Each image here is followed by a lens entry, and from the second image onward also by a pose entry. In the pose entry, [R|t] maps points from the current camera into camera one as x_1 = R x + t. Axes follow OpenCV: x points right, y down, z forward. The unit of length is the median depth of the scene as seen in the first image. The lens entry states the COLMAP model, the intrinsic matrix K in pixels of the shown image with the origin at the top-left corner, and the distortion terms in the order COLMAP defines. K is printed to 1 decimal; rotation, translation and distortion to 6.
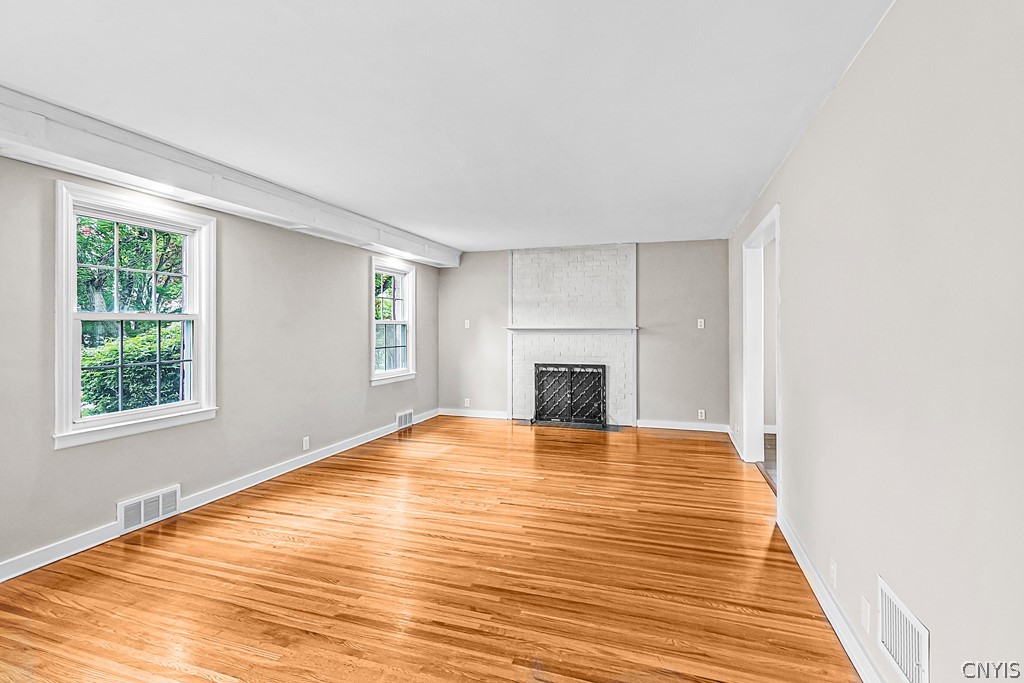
lens RADIAL K [[489.7, 0, 508.3], [0, 489.7, 328.5], [0, 0, 1]] dist [0.002991, -0.000241]
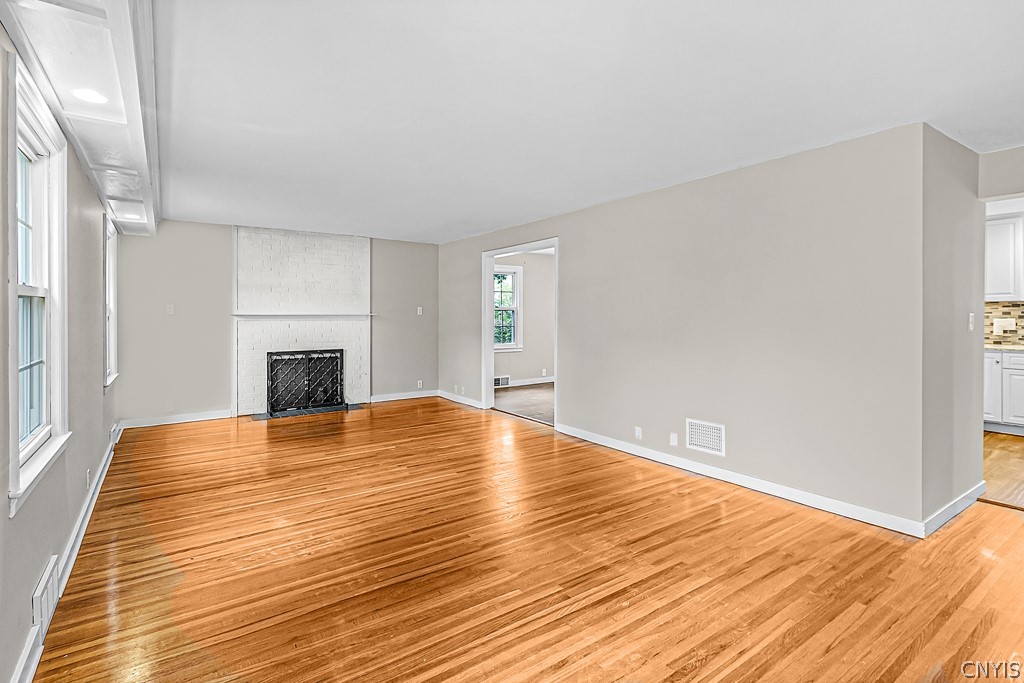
lens RADIAL K [[493.2, 0, 513.0], [0, 493.2, 315.9], [0, 0, 1]] dist [0.001017, -0.000288]
pose [[0.591811, -0.000299, 0.806077, -0.440361], [0.001904, 0.999998, -0.001027, 0.004397], [-0.806075, 0.002142, 0.591810, 0.072523]]
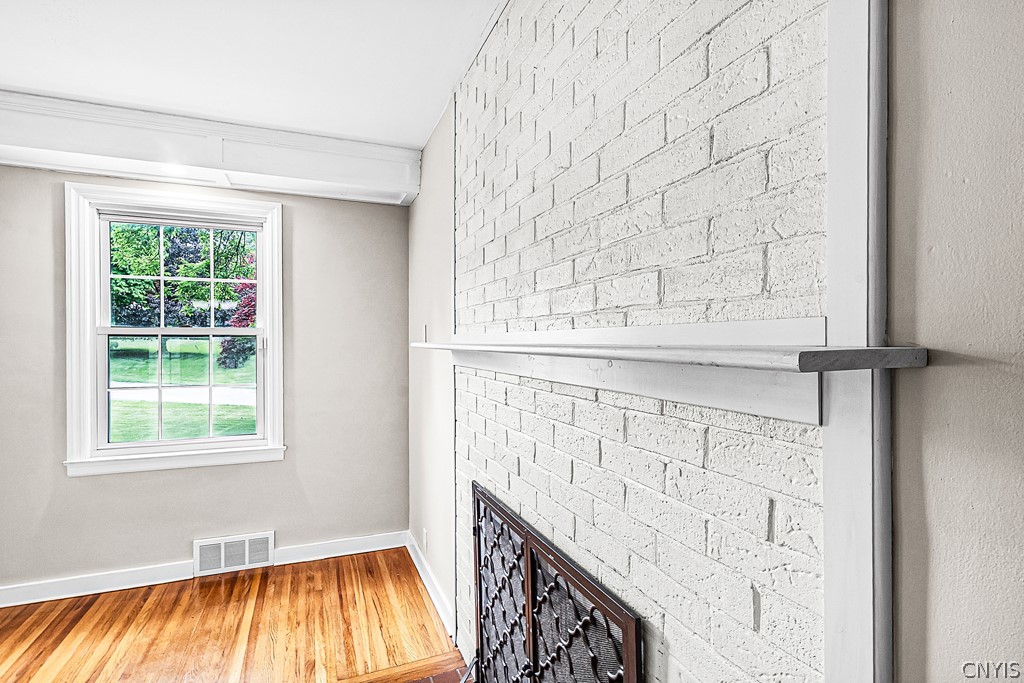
lens RADIAL K [[500.4, 0, 511.6], [0, 500.4, 355.2], [0, 0, 1]] dist [0.001216, 0.000007]
pose [[0.646552, 0.014814, -0.762726, 0.280220], [-0.001230, 0.999830, 0.018376, -0.000495], [0.762869, -0.010943, 0.646460, 0.872474]]
